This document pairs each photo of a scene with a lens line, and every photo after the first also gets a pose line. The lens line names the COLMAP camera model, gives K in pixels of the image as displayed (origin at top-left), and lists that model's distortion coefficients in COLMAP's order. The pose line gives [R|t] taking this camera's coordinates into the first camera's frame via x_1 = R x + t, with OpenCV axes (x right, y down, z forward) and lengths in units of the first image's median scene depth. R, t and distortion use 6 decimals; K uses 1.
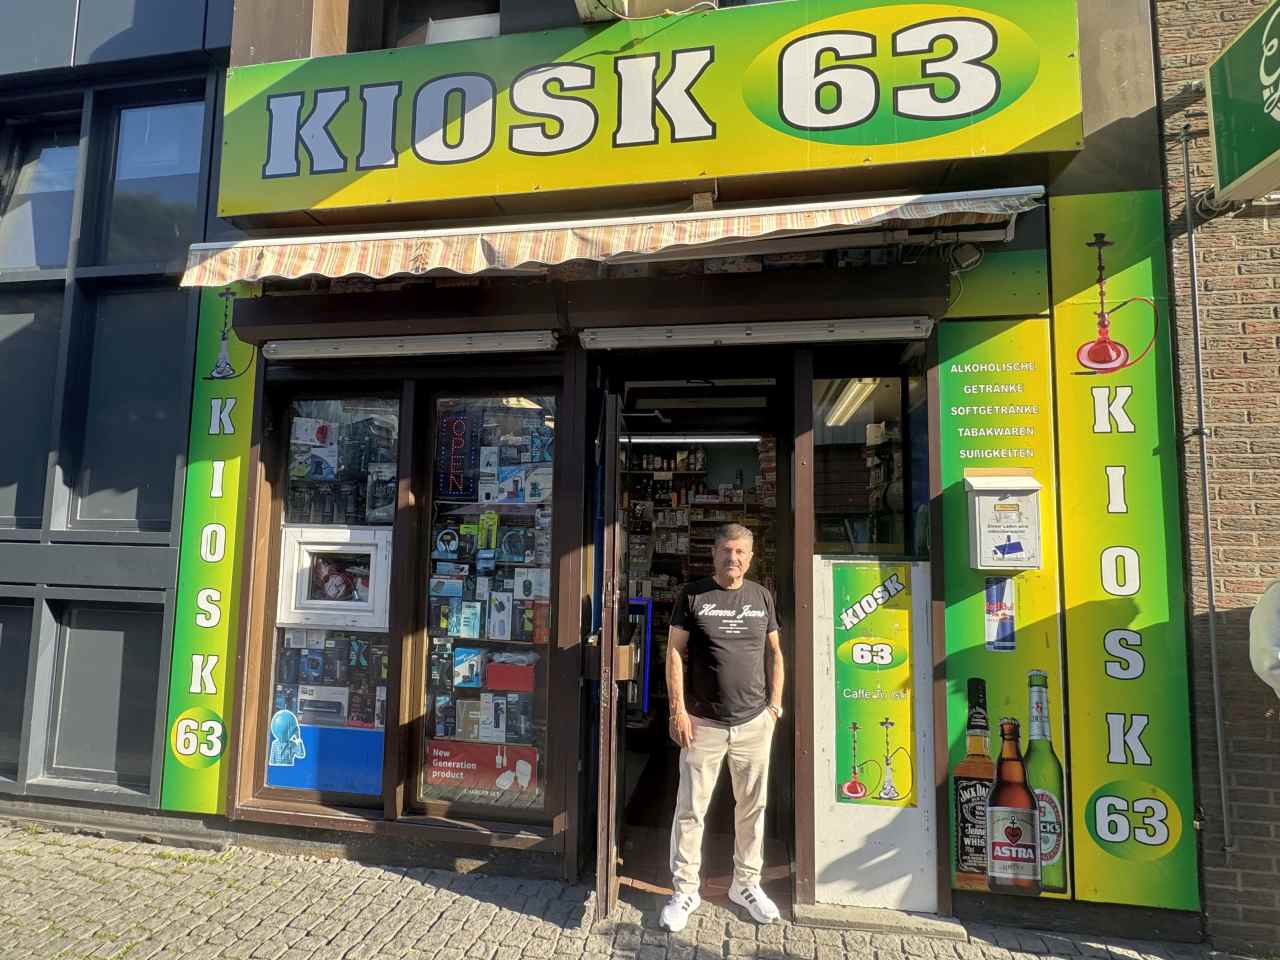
lens RADIAL K [[661.9, 0, 639.8], [0, 661.9, 480.8], [0, 0, 1]] dist [-0.003181, 0.002147]
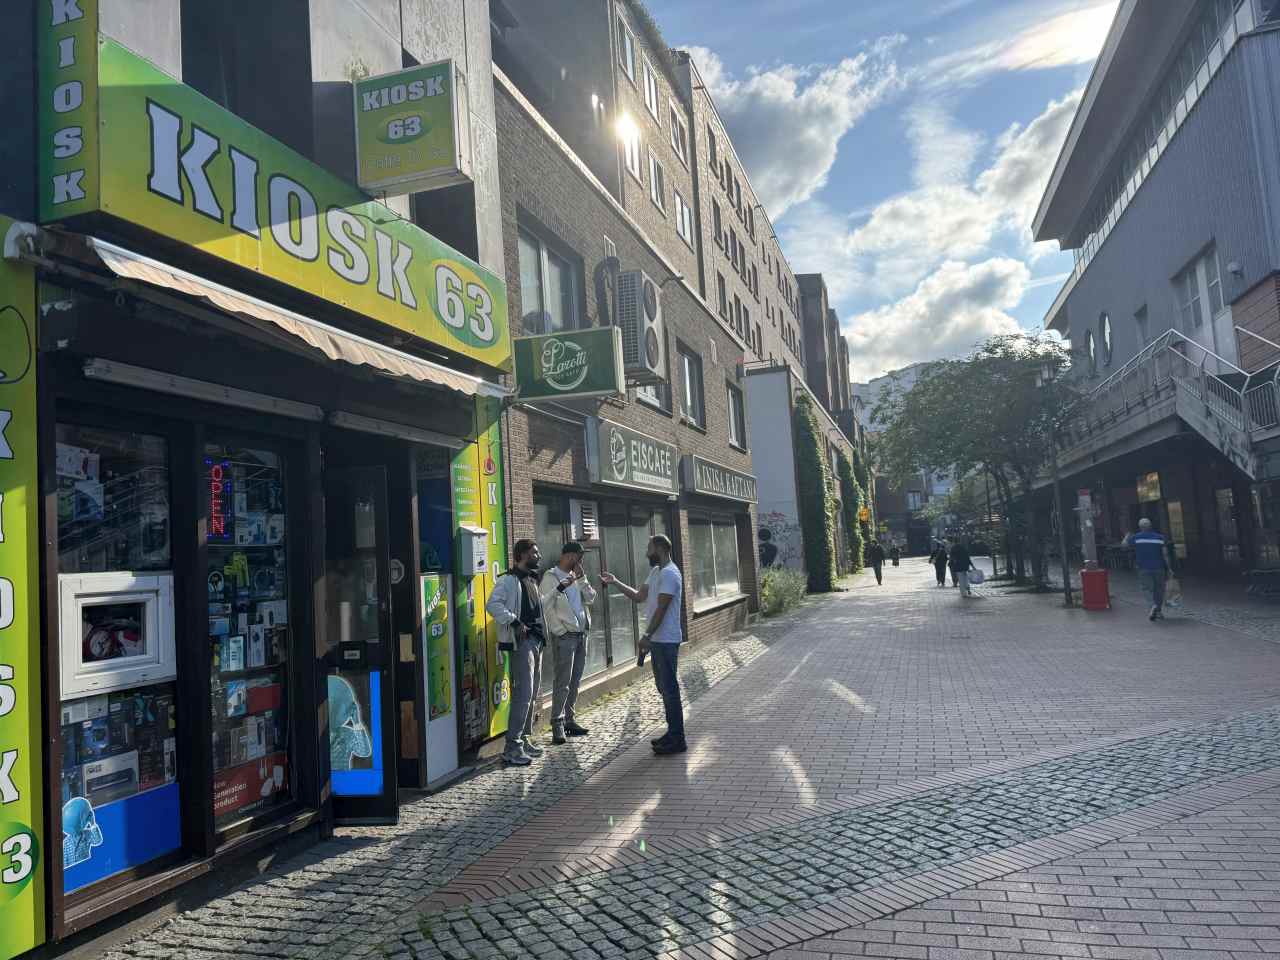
lens RADIAL K [[908.5, 0, 636.1], [0, 908.5, 478.4], [0, 0, 1]] dist [0.037475, -0.043979]
pose [[0.132714, 0.059102, 0.989391, -1.708458], [-0.024041, 0.998119, -0.056399, -0.006984], [-0.990863, -0.016302, 0.133885, 0.162414]]
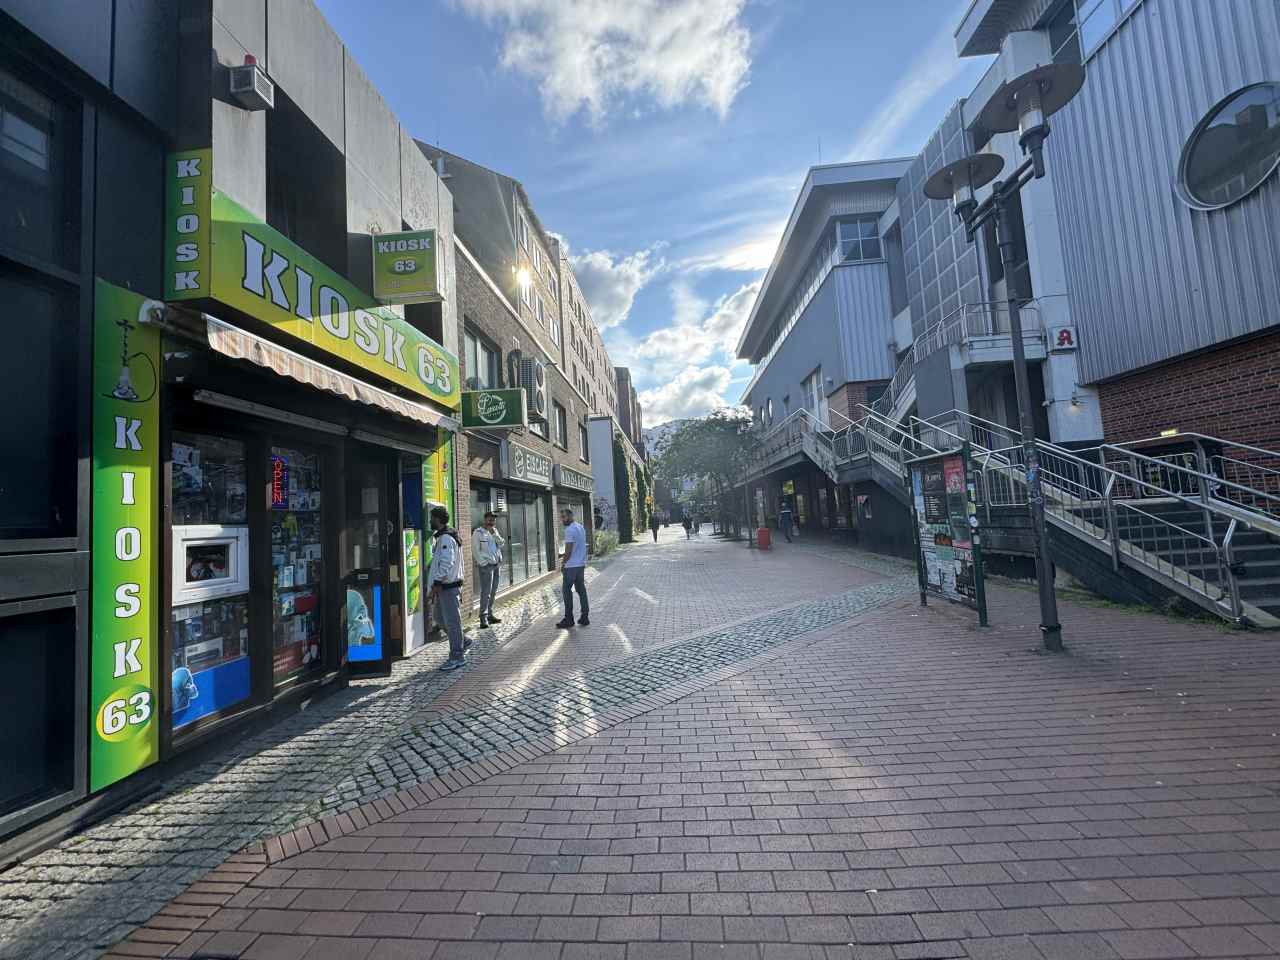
lens RADIAL K [[513.9, 0, 644.3], [0, 513.9, 474.5], [0, 0, 1]] dist [-0.004799, -0.000015]
pose [[-0.105549, 0.069632, 0.991973, -1.768060], [-0.027581, 0.996957, -0.072916, 0.014556], [-0.994032, -0.035056, -0.103307, 0.218447]]
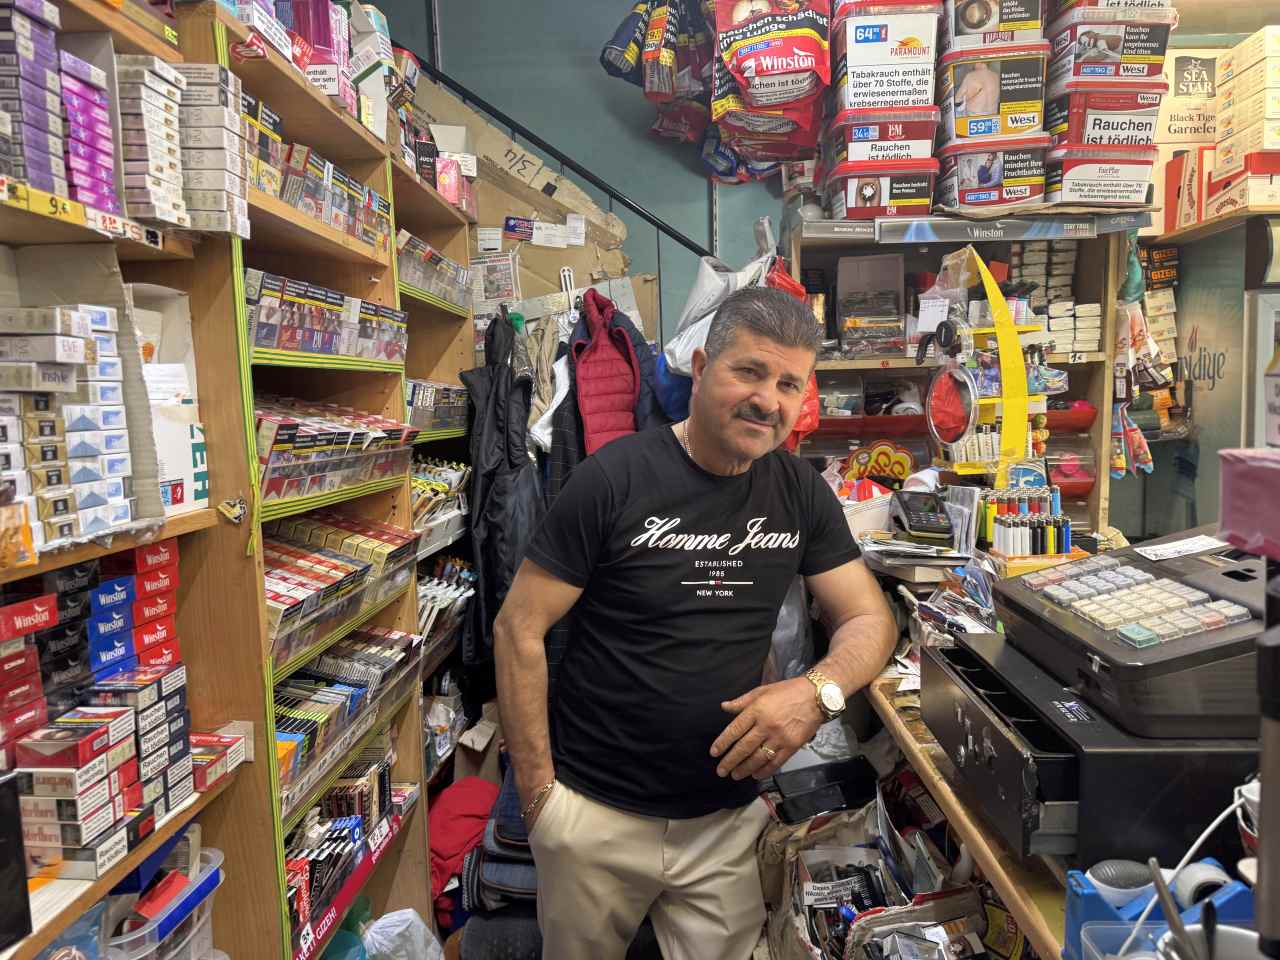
lens RADIAL K [[908.5, 0, 639.9], [0, 908.5, 477.7], [0, 0, 1]] dist [0.037475, -0.043979]
pose [[-0.098953, -0.103910, 0.989652, -0.154081], [-0.058598, 0.993416, 0.098447, 0.170792], [-0.993365, -0.048250, -0.104390, 1.865756]]
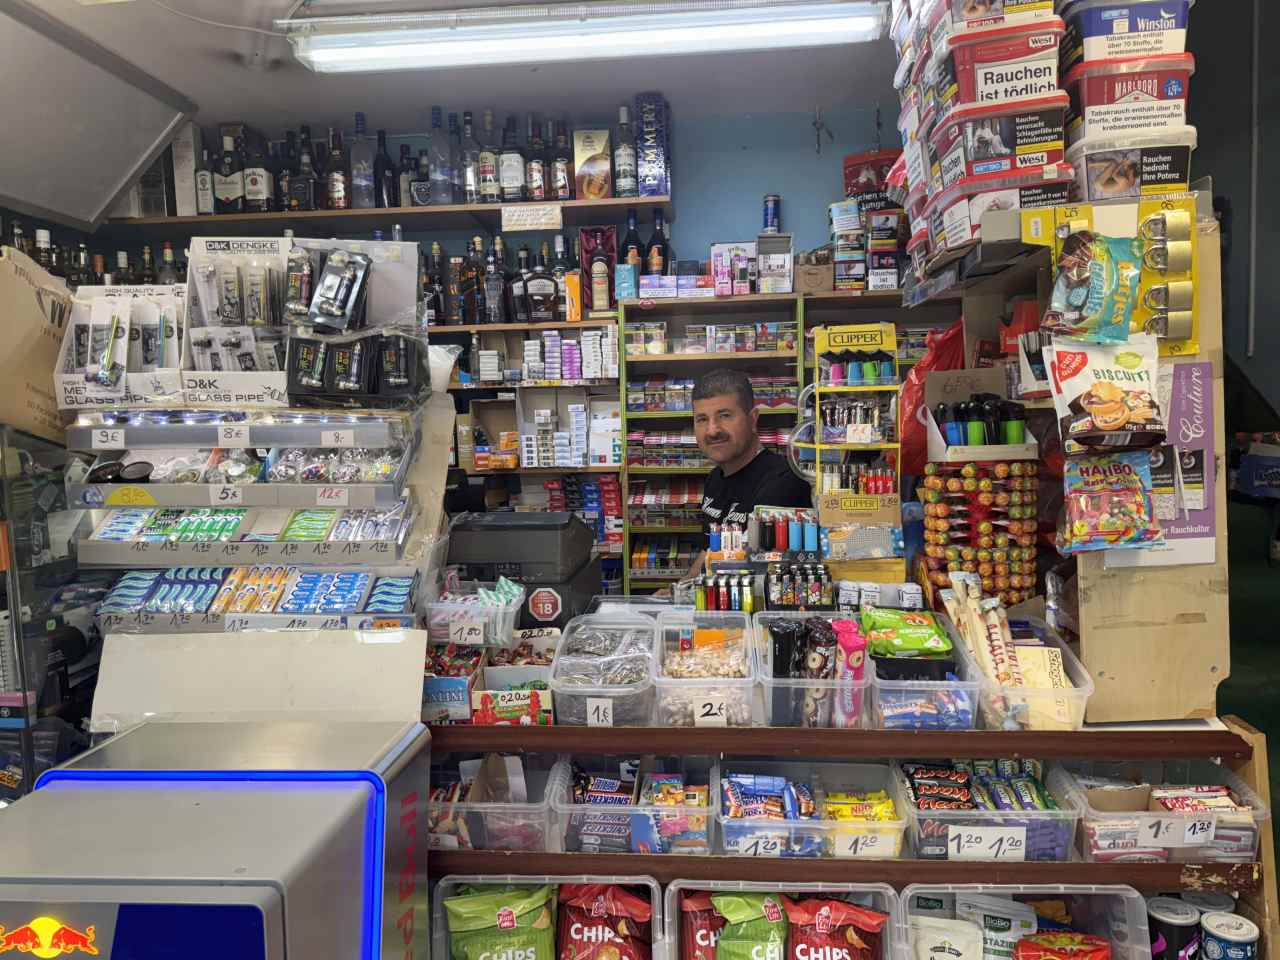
lens RADIAL K [[908.5, 0, 643.8], [0, 908.5, 488.5], [0, 0, 1]] dist [0.037475, -0.043979]
pose [[0.996619, -0.045686, 0.068288, 0.104521], [0.034278, 0.986560, 0.159765, 0.100743], [-0.074669, -0.156884, 0.984790, 1.117070]]
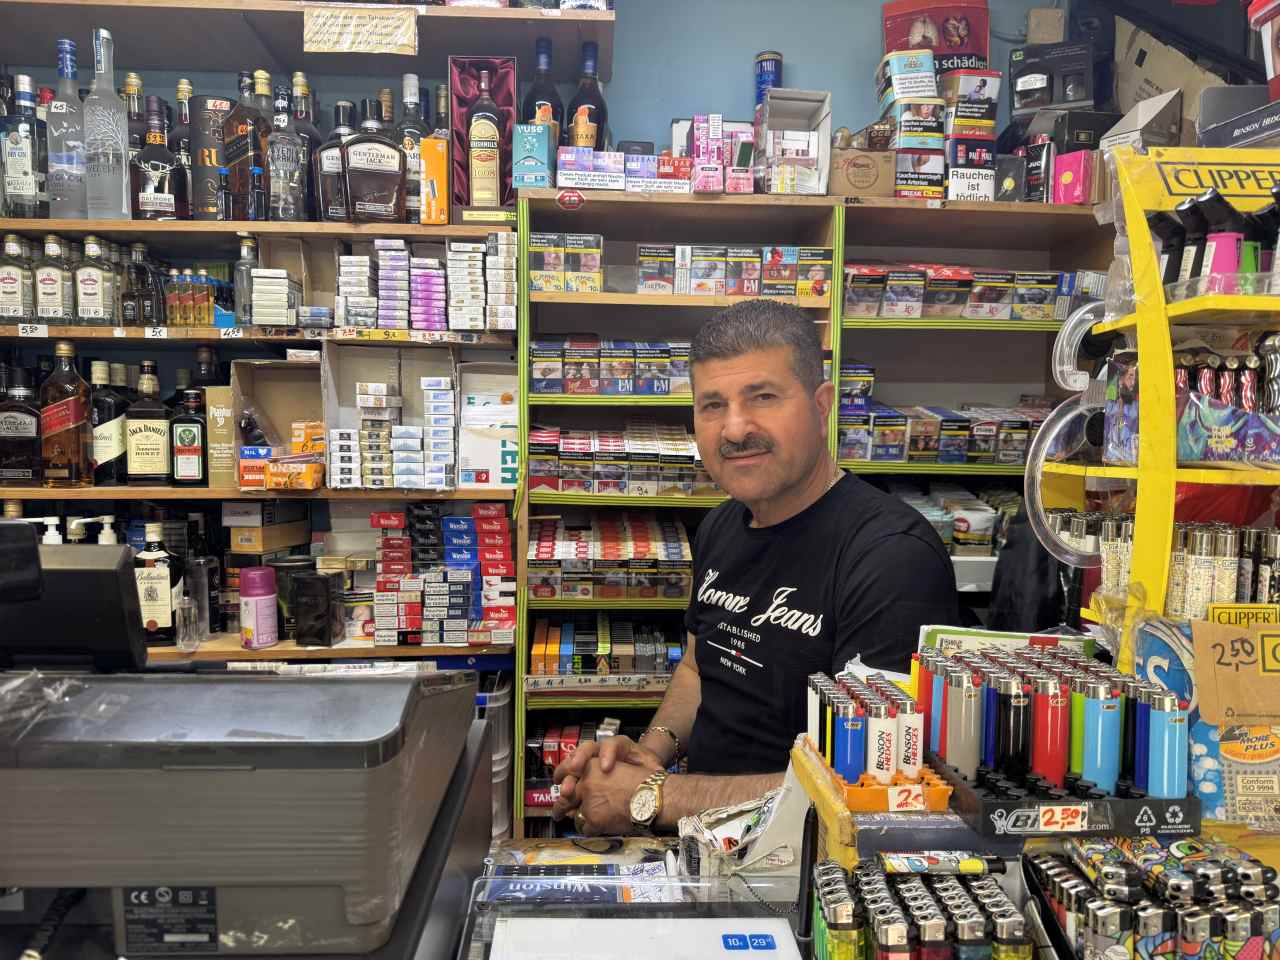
lens RADIAL K [[908.5, 0, 650.1], [0, 908.5, 492.1], [0, 0, 1]] dist [0.037475, -0.043979]
pose [[0.973501, -0.022447, 0.227579, 0.102381], [-0.013466, 0.987817, 0.155036, 0.141971], [-0.228286, -0.153992, 0.961339, 1.488661]]
